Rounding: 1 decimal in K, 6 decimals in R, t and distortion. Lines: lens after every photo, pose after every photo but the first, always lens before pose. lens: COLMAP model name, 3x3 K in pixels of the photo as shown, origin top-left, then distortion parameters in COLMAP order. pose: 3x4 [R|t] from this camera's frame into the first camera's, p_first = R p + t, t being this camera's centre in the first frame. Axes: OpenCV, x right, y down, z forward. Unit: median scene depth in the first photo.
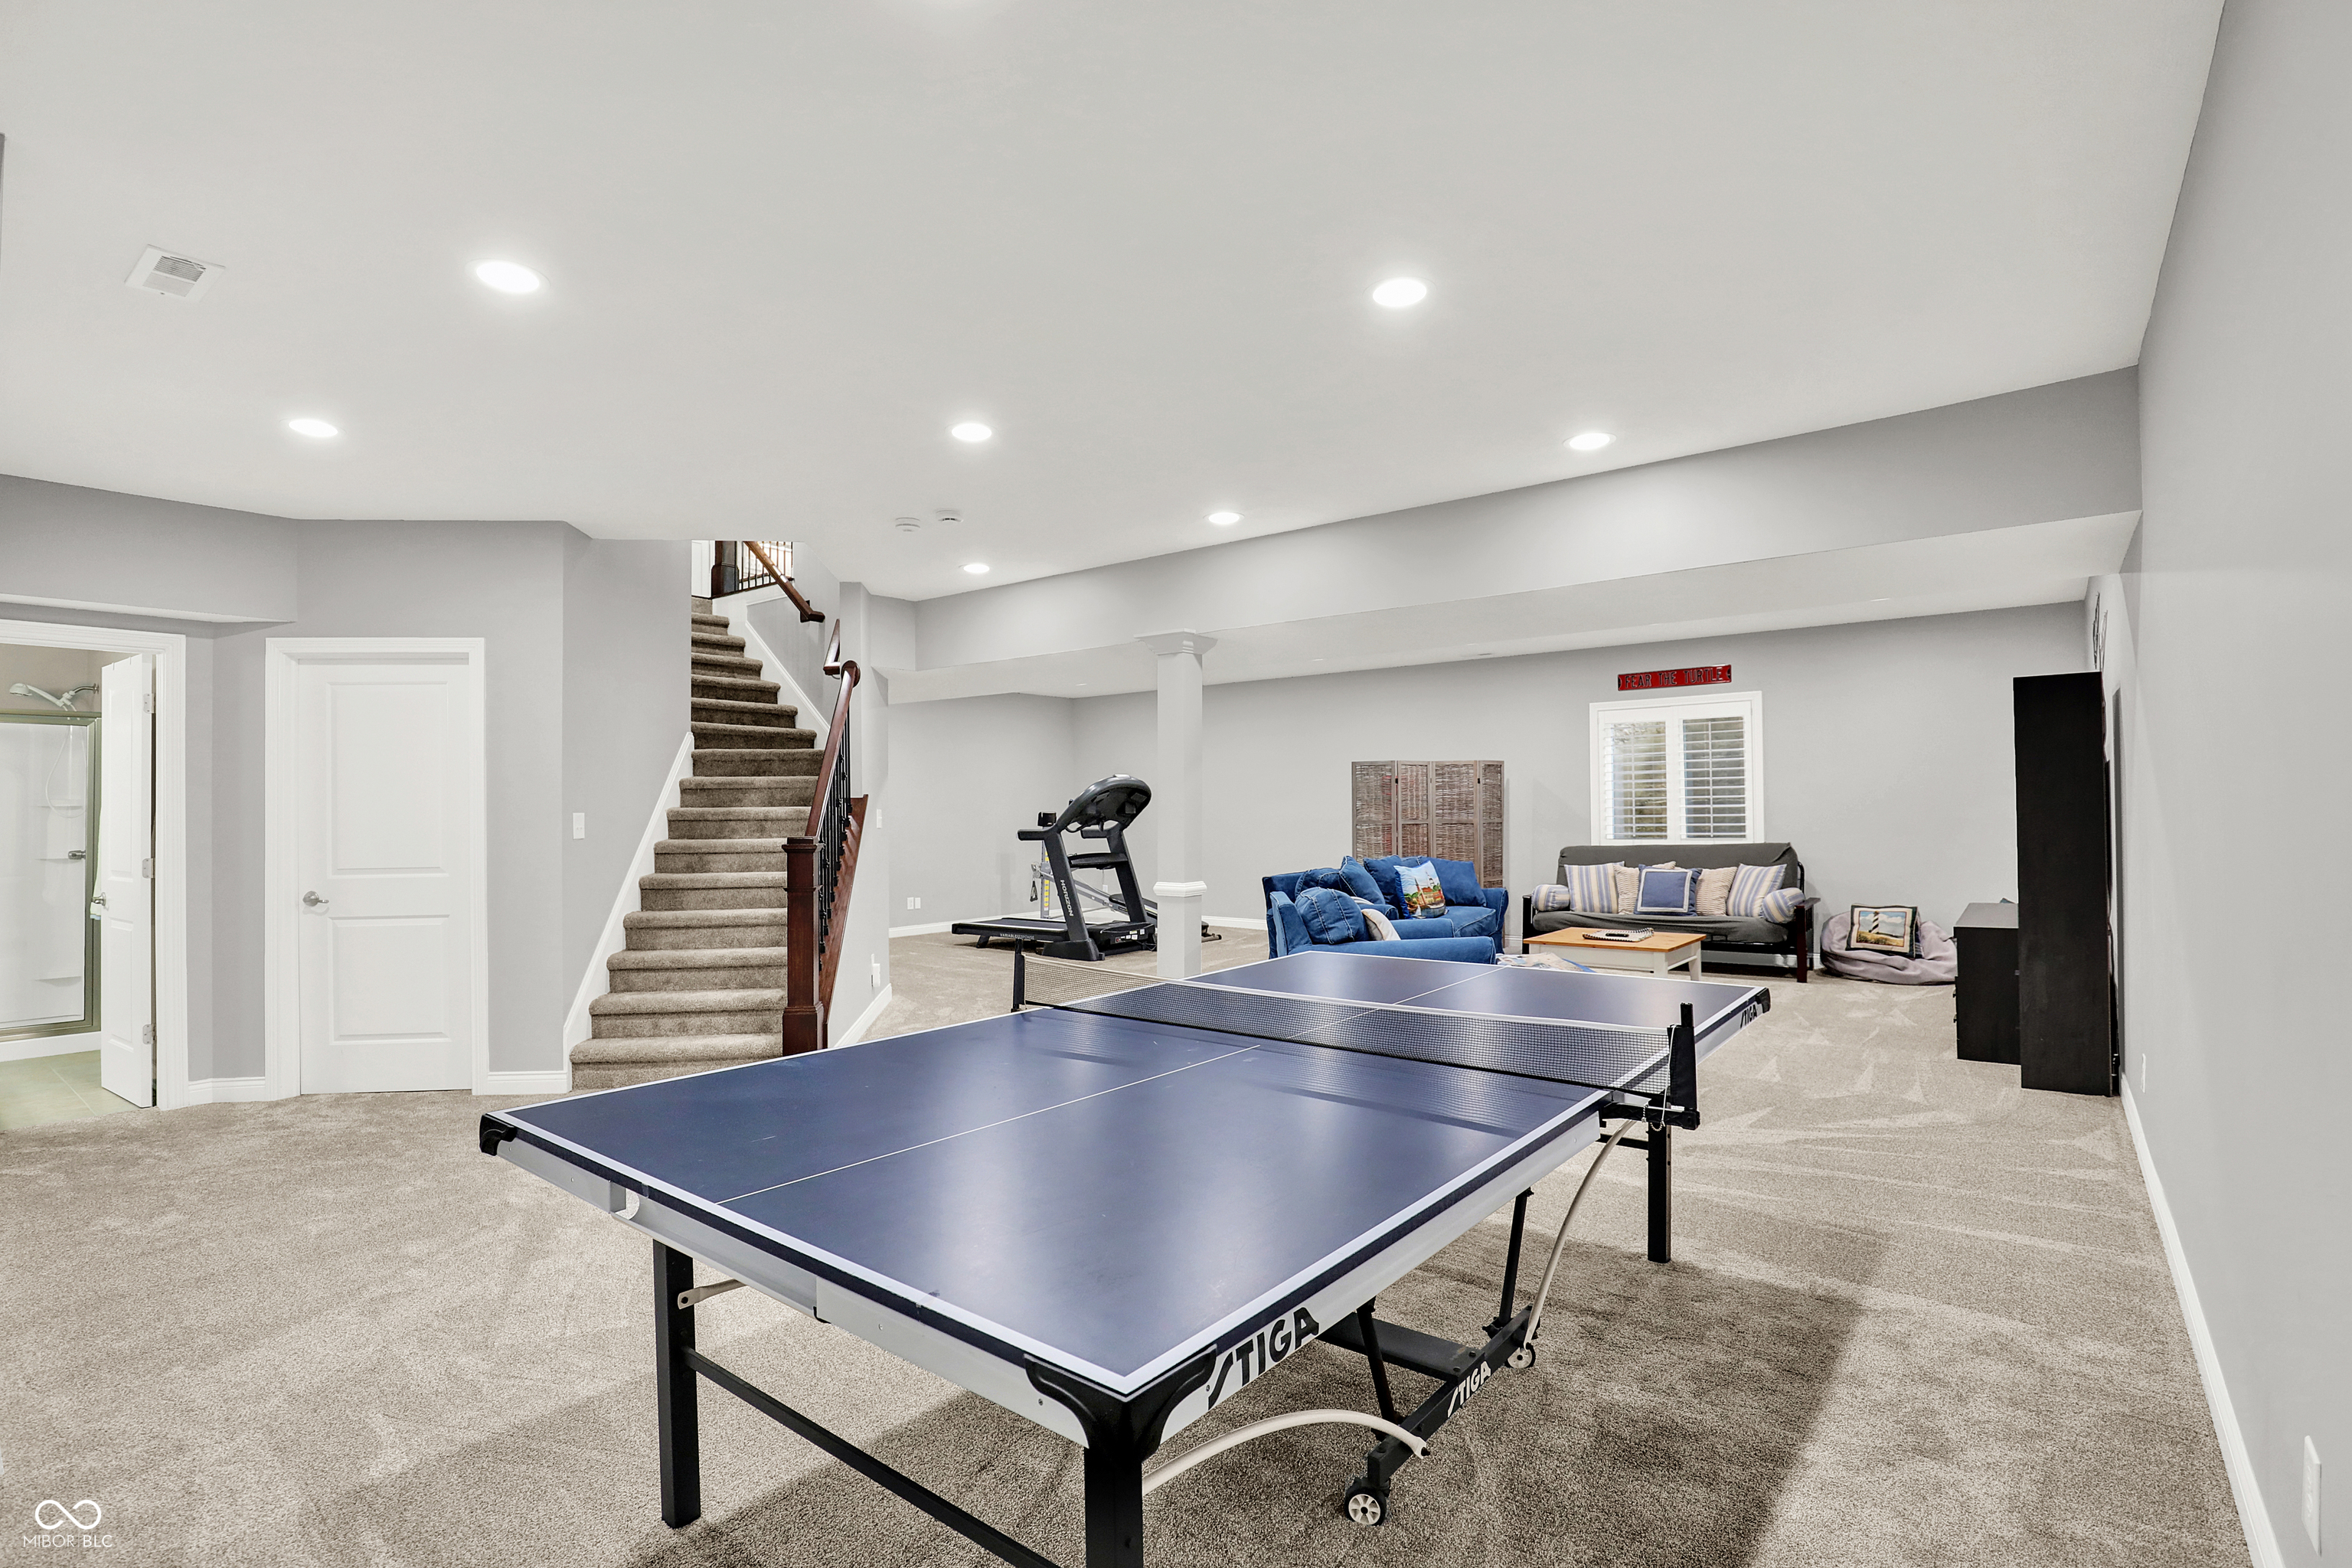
lens RADIAL K [[1124.5, 0, 1169.2], [0, 1124.5, 793.7], [0, 0, 1]] dist [-0.031996, 0.005093]
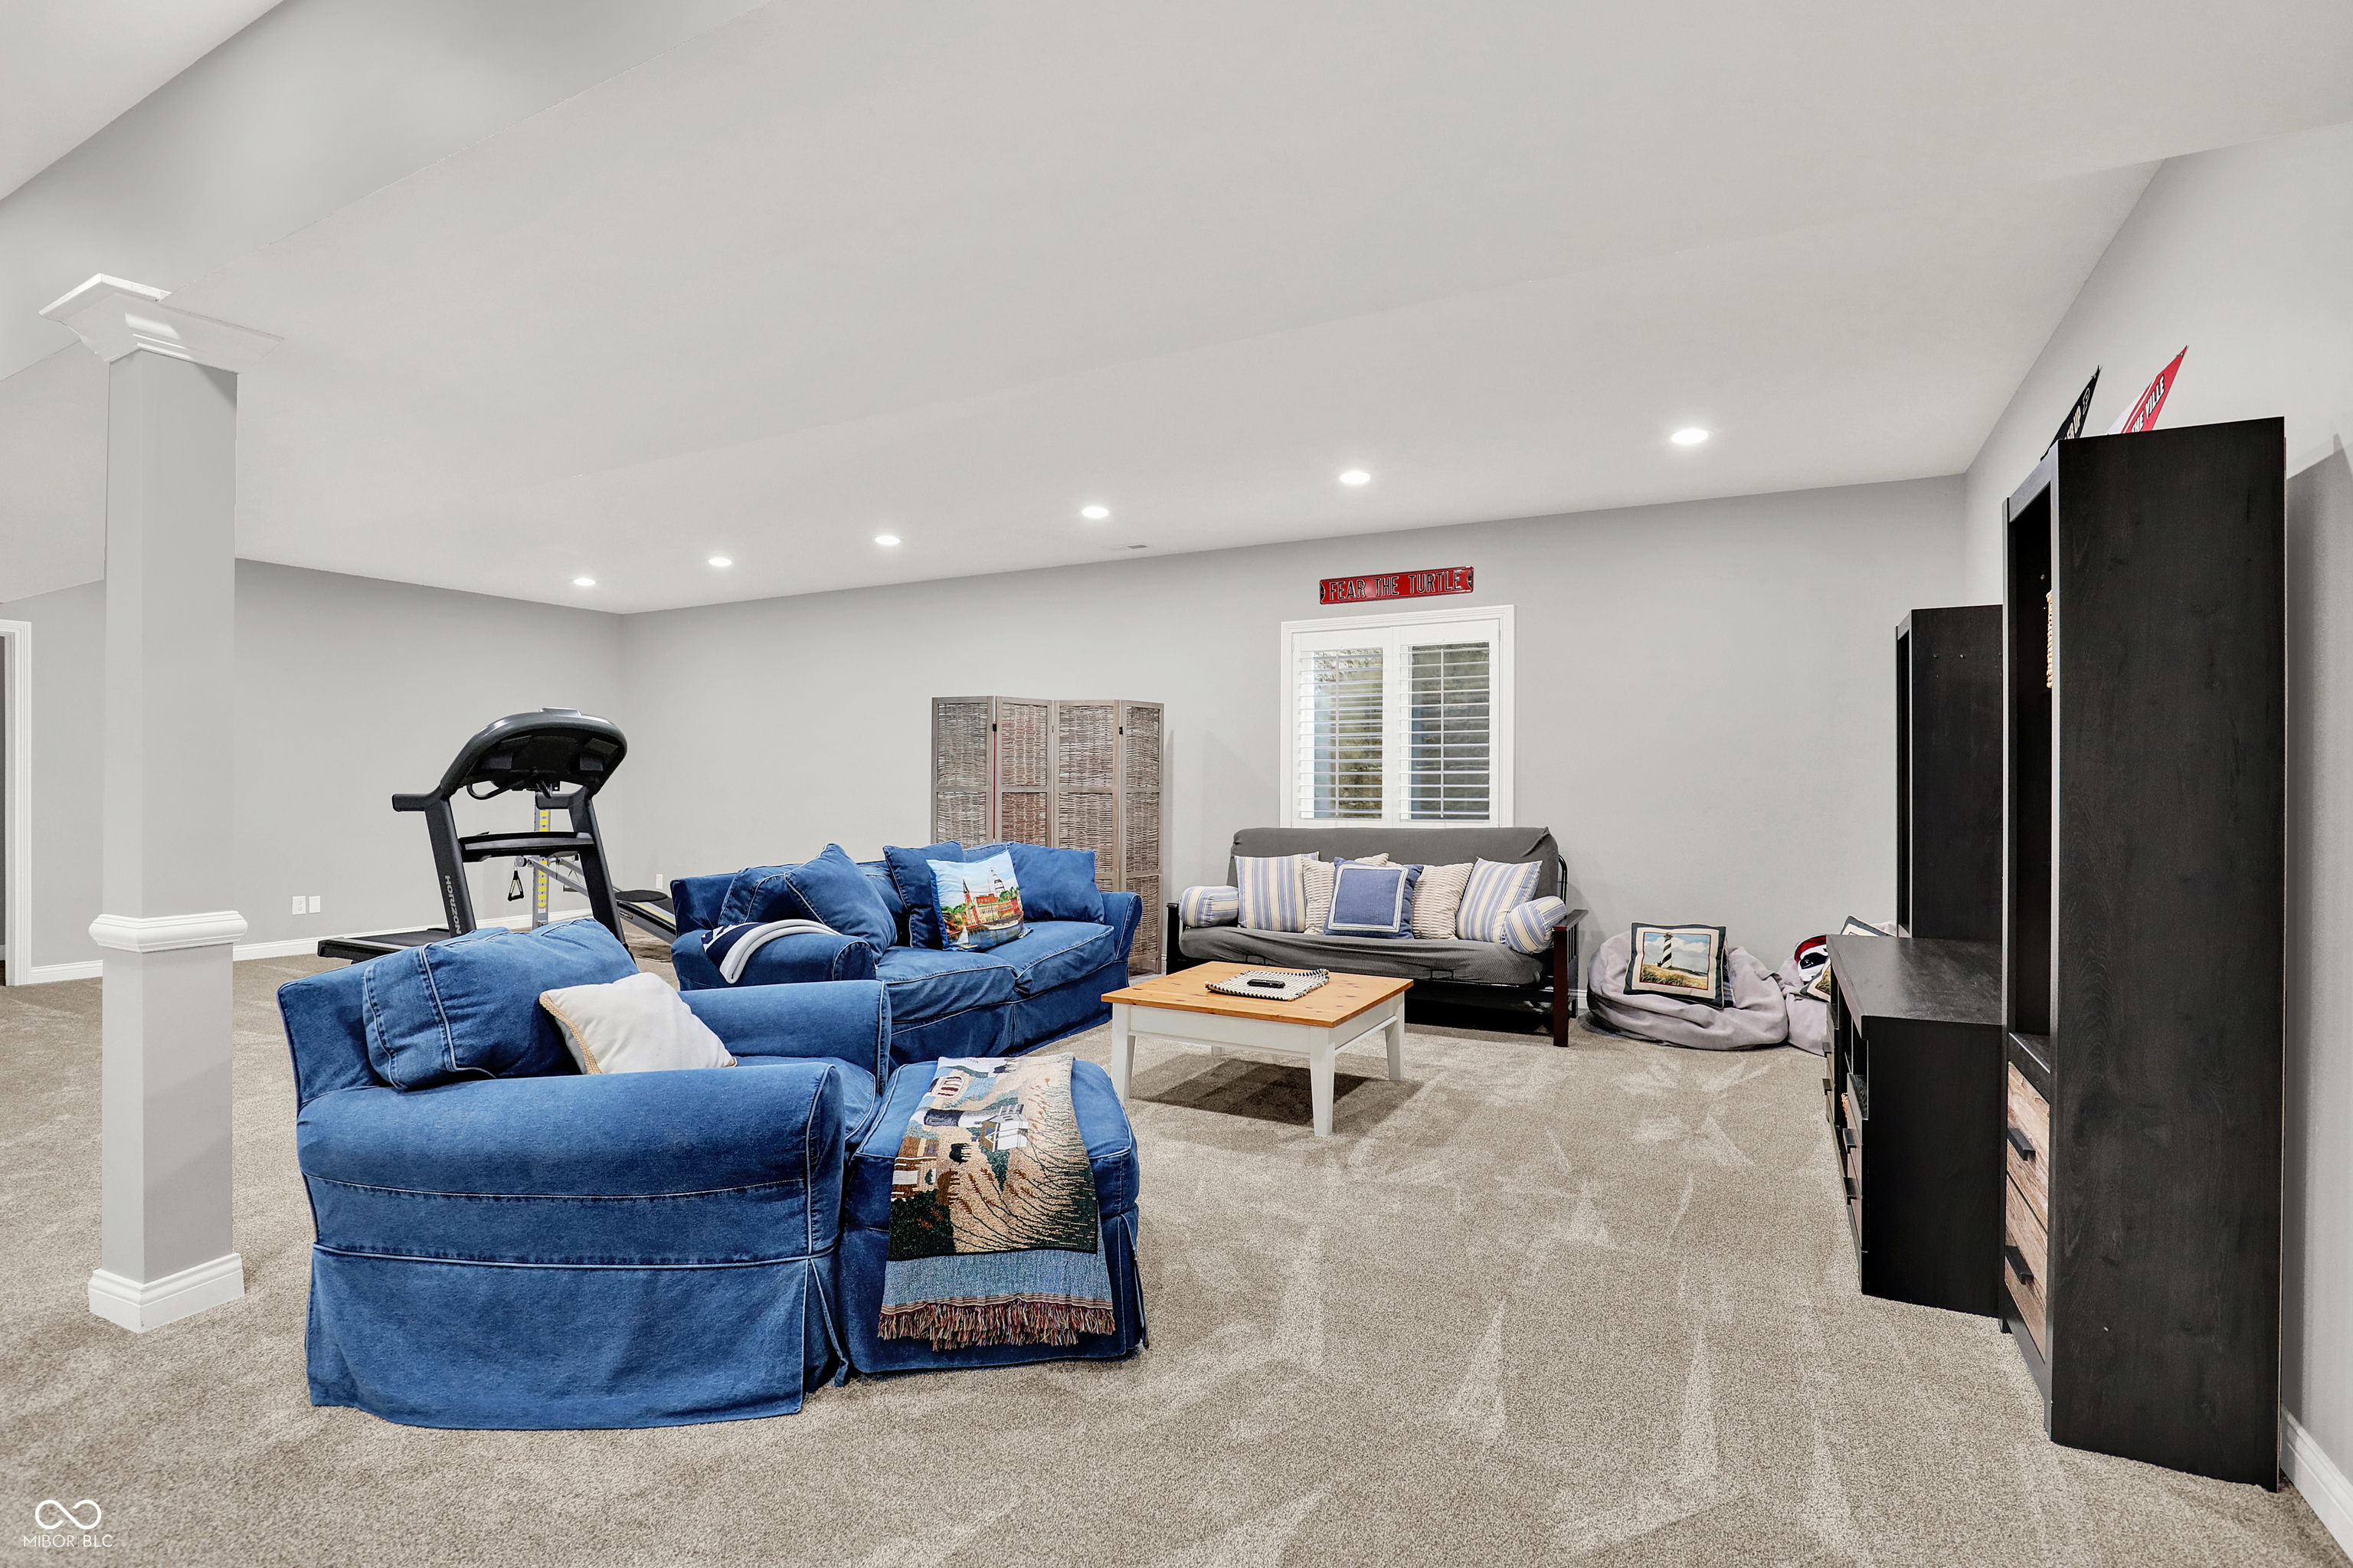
lens RADIAL K [[1125.0, 0, 1174.7], [0, 1125.0, 781.9], [0, 0, 1]] dist [-0.031996, 0.005093]
pose [[0.983393, 0.015308, 0.180842, 0.201083], [-0.017494, 0.999792, 0.010497, 0.012919], [-0.180643, -0.013486, 0.983456, 0.354858]]
